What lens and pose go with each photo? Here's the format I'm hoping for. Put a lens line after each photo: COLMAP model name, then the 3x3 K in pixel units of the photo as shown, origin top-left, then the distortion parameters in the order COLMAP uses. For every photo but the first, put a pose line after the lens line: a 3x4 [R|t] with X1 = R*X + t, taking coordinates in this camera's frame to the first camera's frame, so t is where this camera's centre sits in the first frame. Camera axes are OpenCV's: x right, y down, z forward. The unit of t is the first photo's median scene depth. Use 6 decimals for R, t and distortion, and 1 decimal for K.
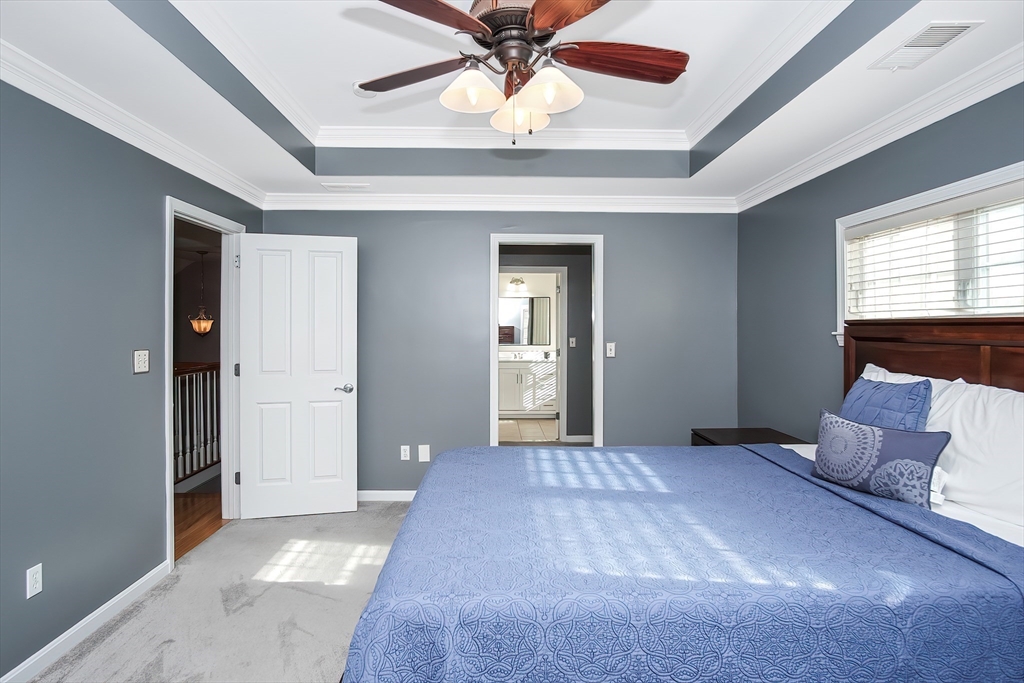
lens RADIAL K [[552.5, 0, 503.9], [0, 552.5, 334.7], [0, 0, 1]] dist [-0.033884, 0.008205]
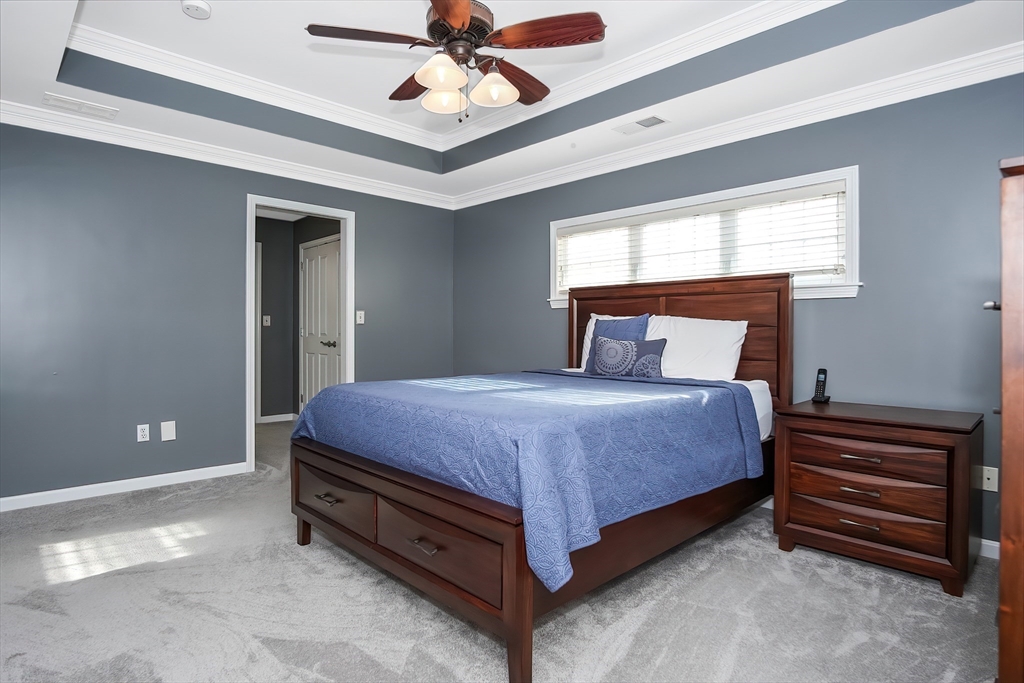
lens RADIAL K [[552.5, 0, 512.5], [0, 552.5, 336.4], [0, 0, 1]] dist [-0.033884, 0.008205]
pose [[0.727030, -0.003503, 0.686597, -0.499302], [0.006227, 0.999979, -0.001492, 0.101066], [-0.686578, 0.005360, 0.727037, -0.007024]]
